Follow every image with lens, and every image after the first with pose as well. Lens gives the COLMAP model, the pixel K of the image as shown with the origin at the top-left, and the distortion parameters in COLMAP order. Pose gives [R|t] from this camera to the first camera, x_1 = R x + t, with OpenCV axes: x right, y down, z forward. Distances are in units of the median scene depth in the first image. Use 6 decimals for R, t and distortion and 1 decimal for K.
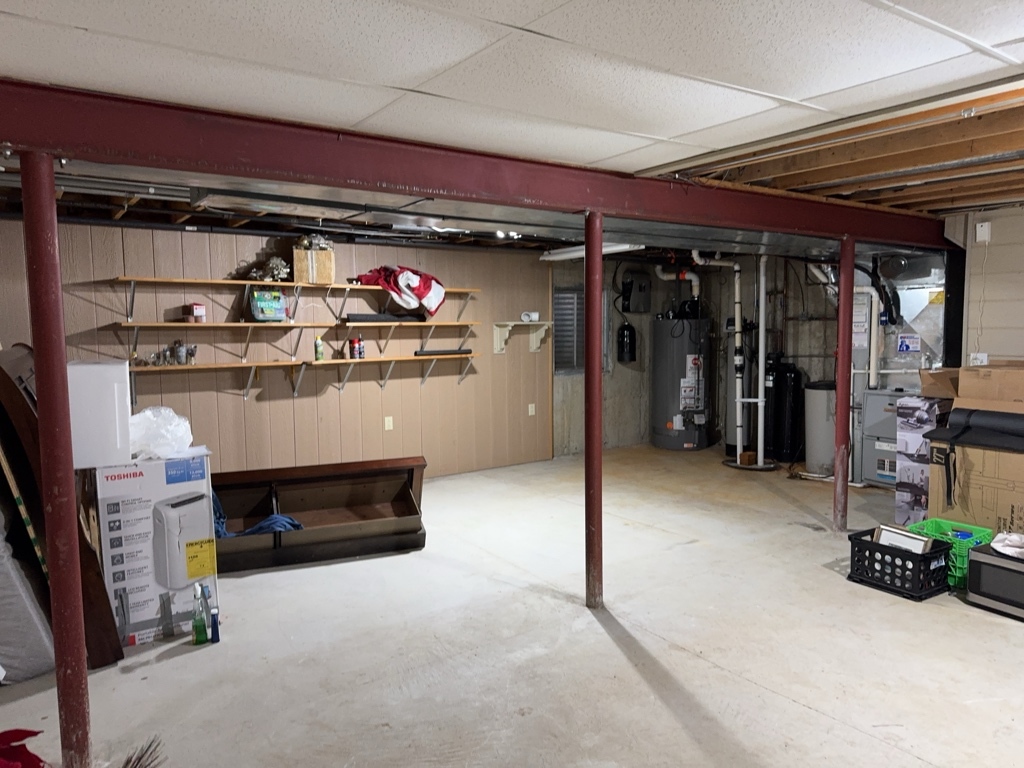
lens RADIAL K [[723.6, 0, 504.0], [0, 723.6, 380.1], [0, 0, 1]] dist [0.044286, -0.052597]
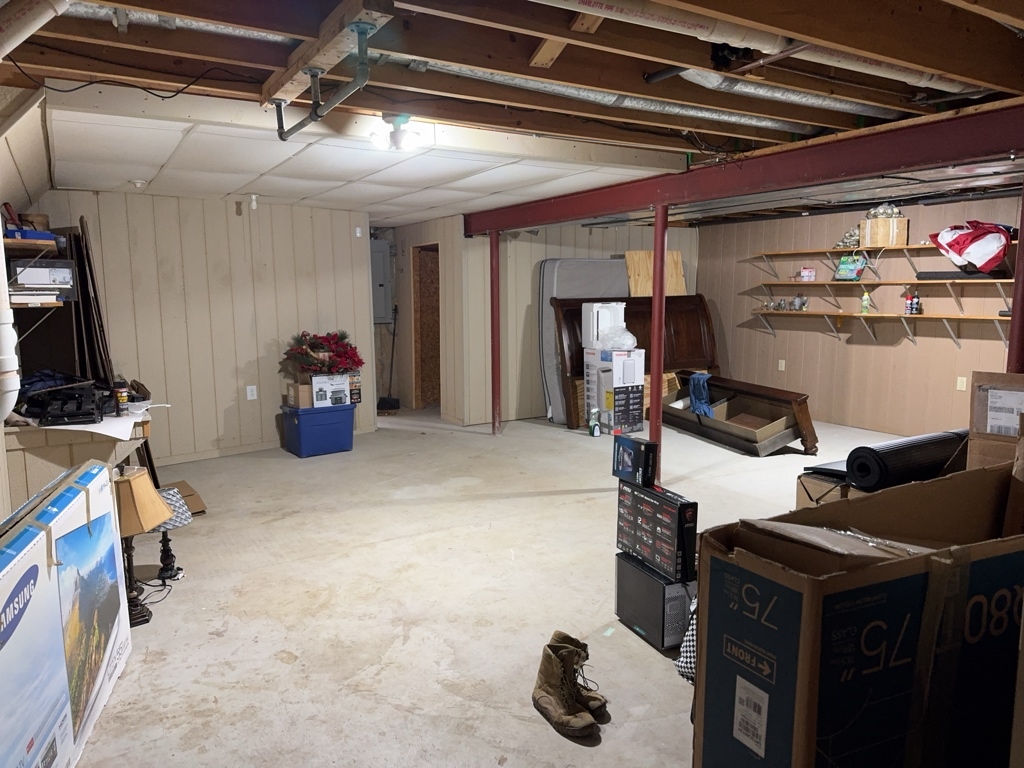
lens RADIAL K [[723.6, 0, 507.0], [0, 723.6, 389.4], [0, 0, 1]] dist [0.044286, -0.052597]
pose [[-0.083171, 0.147842, -0.985508, 0.964688], [-0.066641, 0.985895, 0.153524, -0.047490], [0.994305, 0.078444, -0.072146, 0.510416]]
